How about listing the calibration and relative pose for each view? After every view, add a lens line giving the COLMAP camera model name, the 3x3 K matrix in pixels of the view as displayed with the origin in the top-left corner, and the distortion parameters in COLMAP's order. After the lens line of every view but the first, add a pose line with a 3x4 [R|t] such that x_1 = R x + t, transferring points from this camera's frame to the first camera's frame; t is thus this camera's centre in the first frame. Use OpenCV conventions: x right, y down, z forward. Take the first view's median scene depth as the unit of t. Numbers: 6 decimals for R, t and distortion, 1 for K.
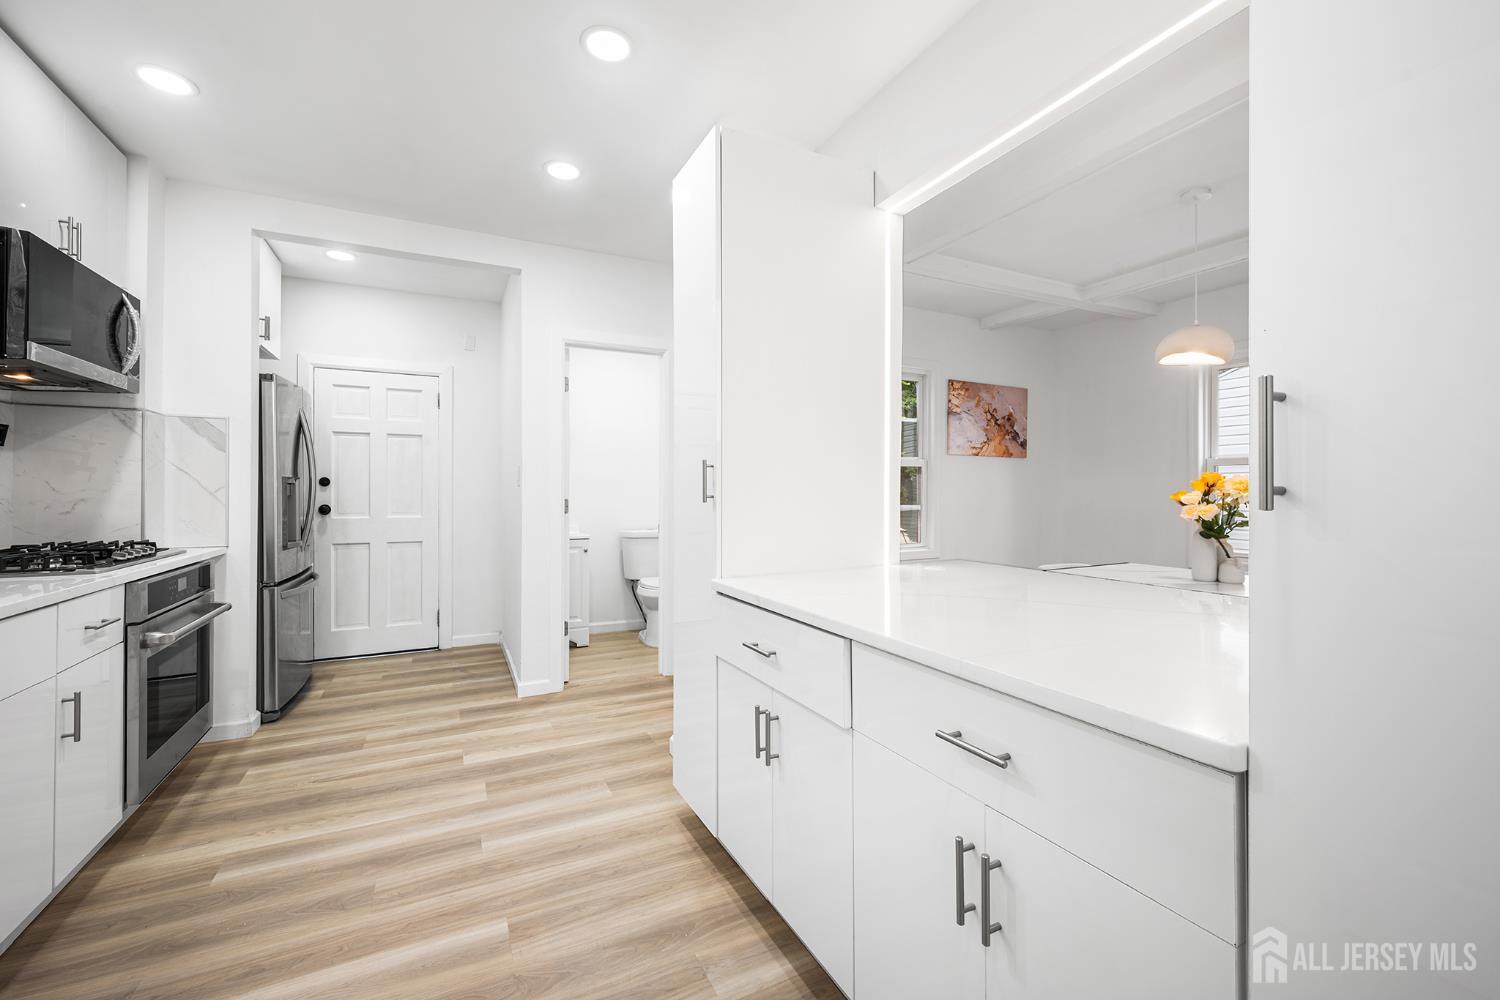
lens RADIAL K [[603.7, 0, 744.5], [0, 603.7, 487.2], [0, 0, 1]] dist [0.004950, -0.000360]
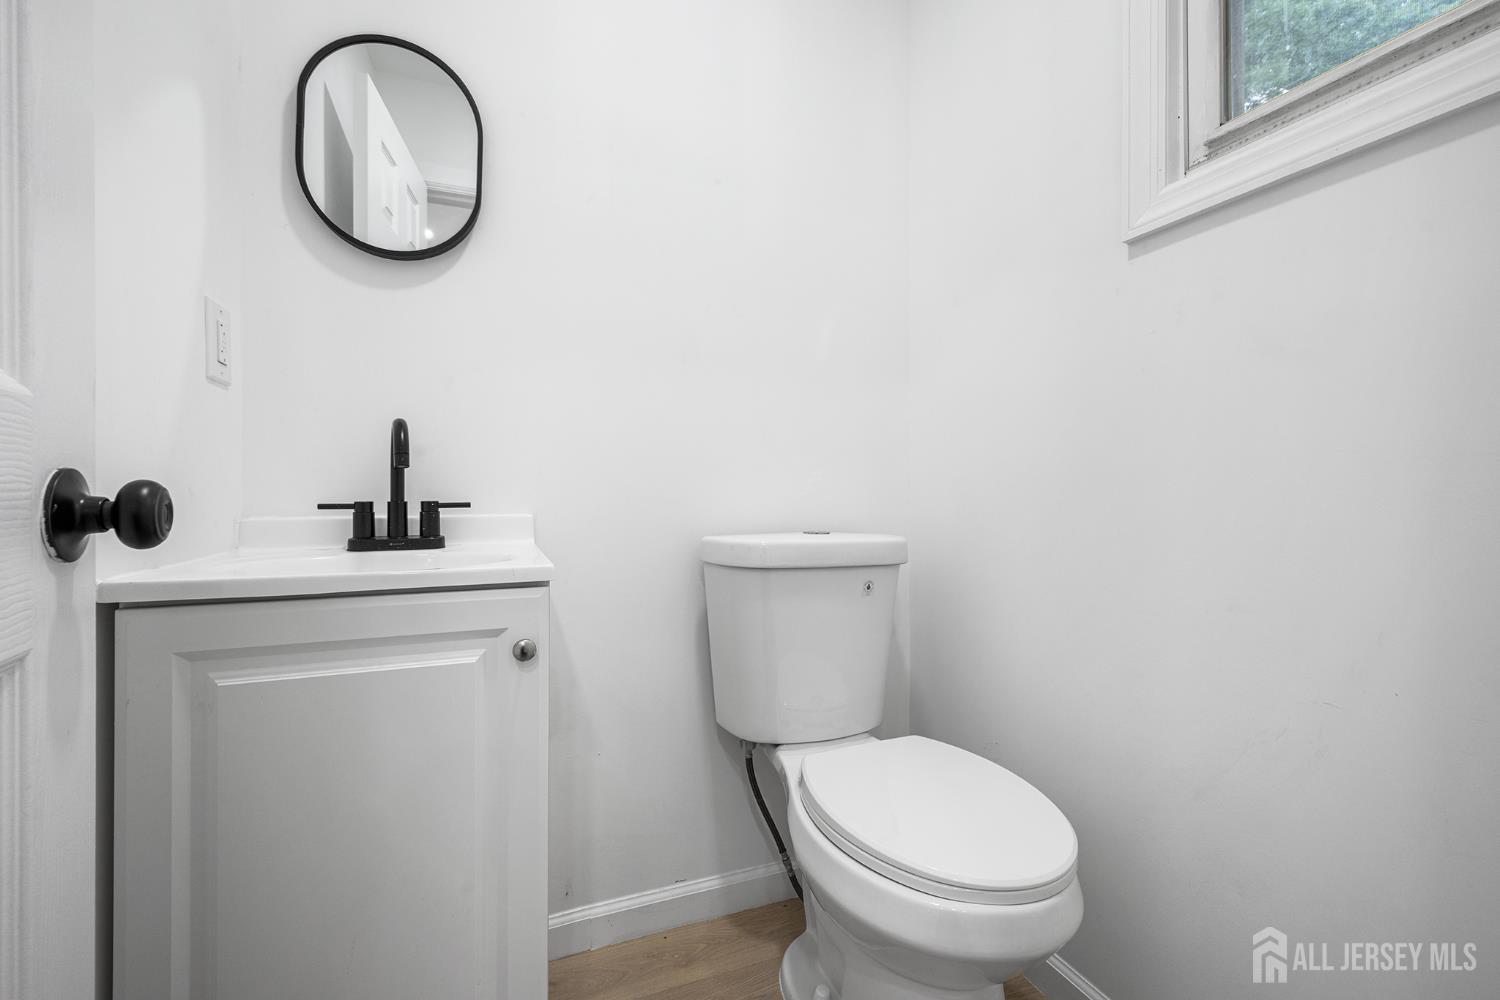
lens RADIAL K [[614.3, 0, 750.0], [0, 614.3, 500.0], [0, 0, 1]] dist [0.012235, 0.000257]
pose [[0.997631, -0.000009, -0.068787, -0.285923], [0.000869, 0.999922, 0.012471, 0.090793], [0.068782, -0.012501, 0.997553, 1.272940]]
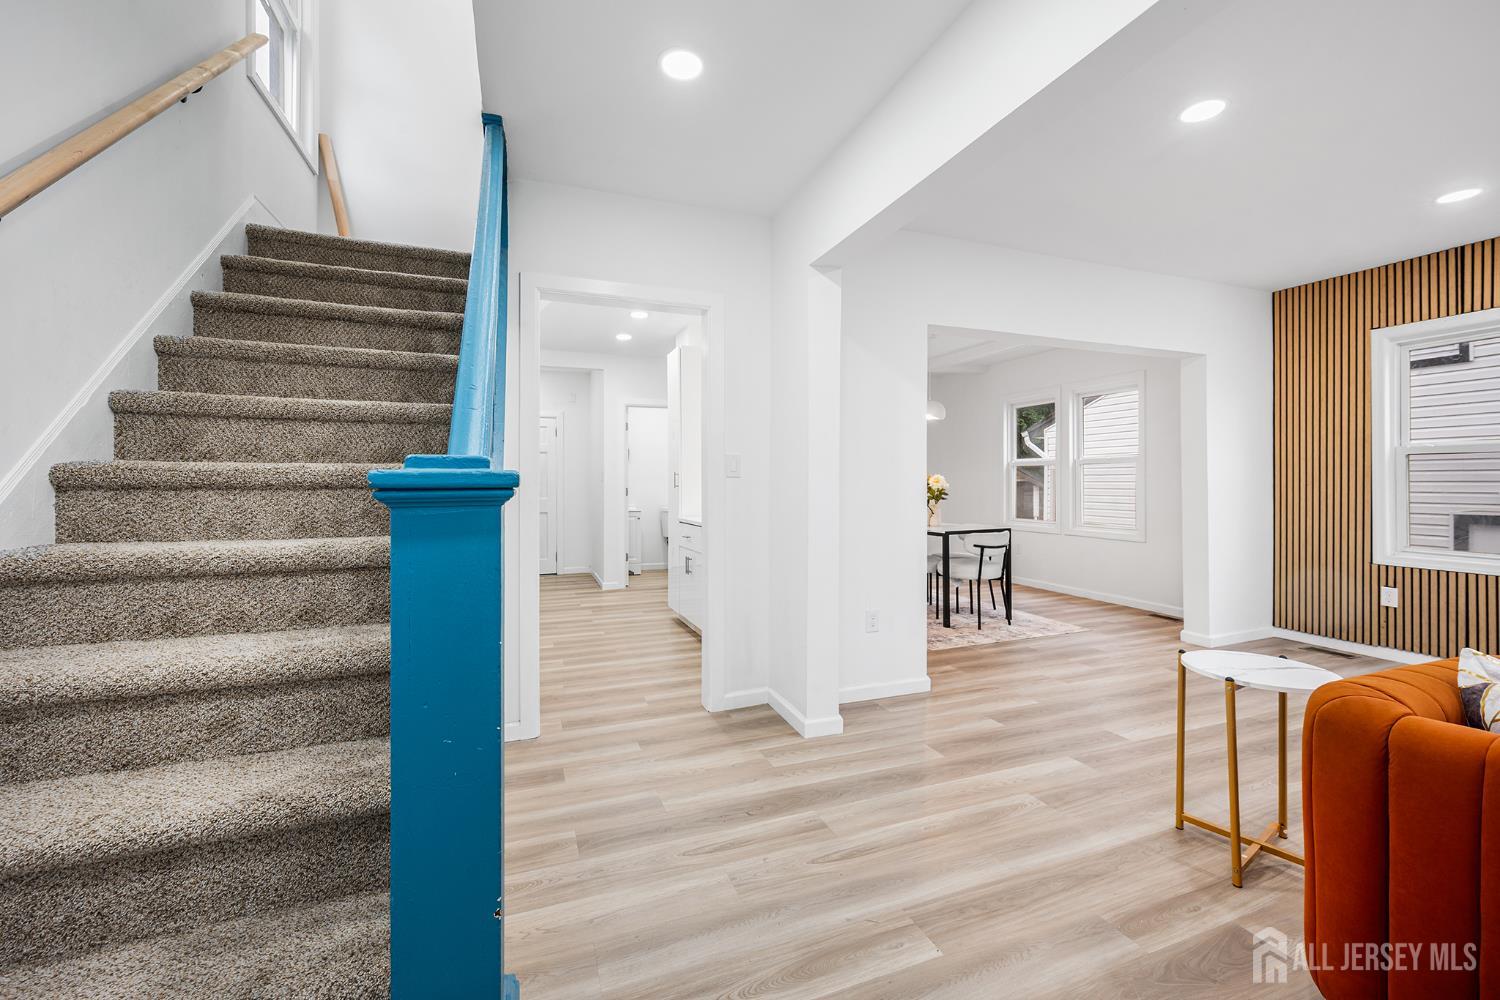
lens RADIAL K [[603.7, 0, 744.5], [0, 603.7, 487.2], [0, 0, 1]] dist [0.004950, -0.000360]
pose [[0.994433, -0.001191, -0.105364, 0.327397], [0.002524, 0.999918, 0.012518, -0.005577], [0.105341, -0.012715, 0.994355, -1.013381]]
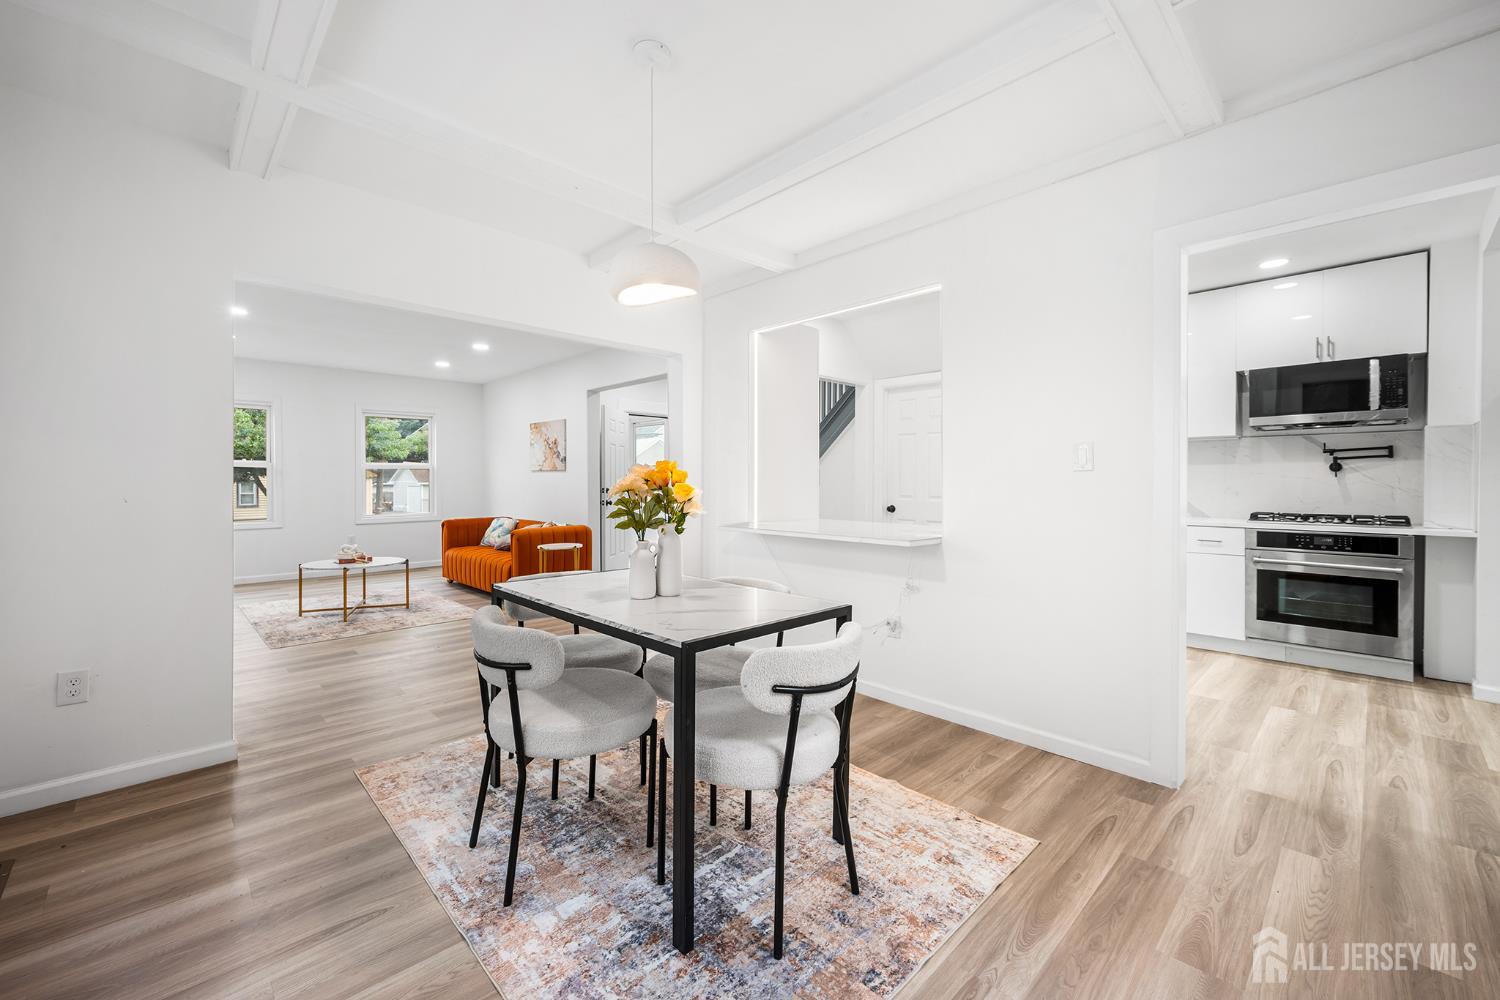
lens RADIAL K [[603.7, 0, 744.5], [0, 603.7, 487.2], [0, 0, 1]] dist [0.004950, -0.000360]
pose [[-0.955435, 0.001226, -0.295199, 0.817623], [0.000565, 0.999997, 0.002325, 0.007901], [0.295201, 0.002055, -0.955433, 1.640240]]
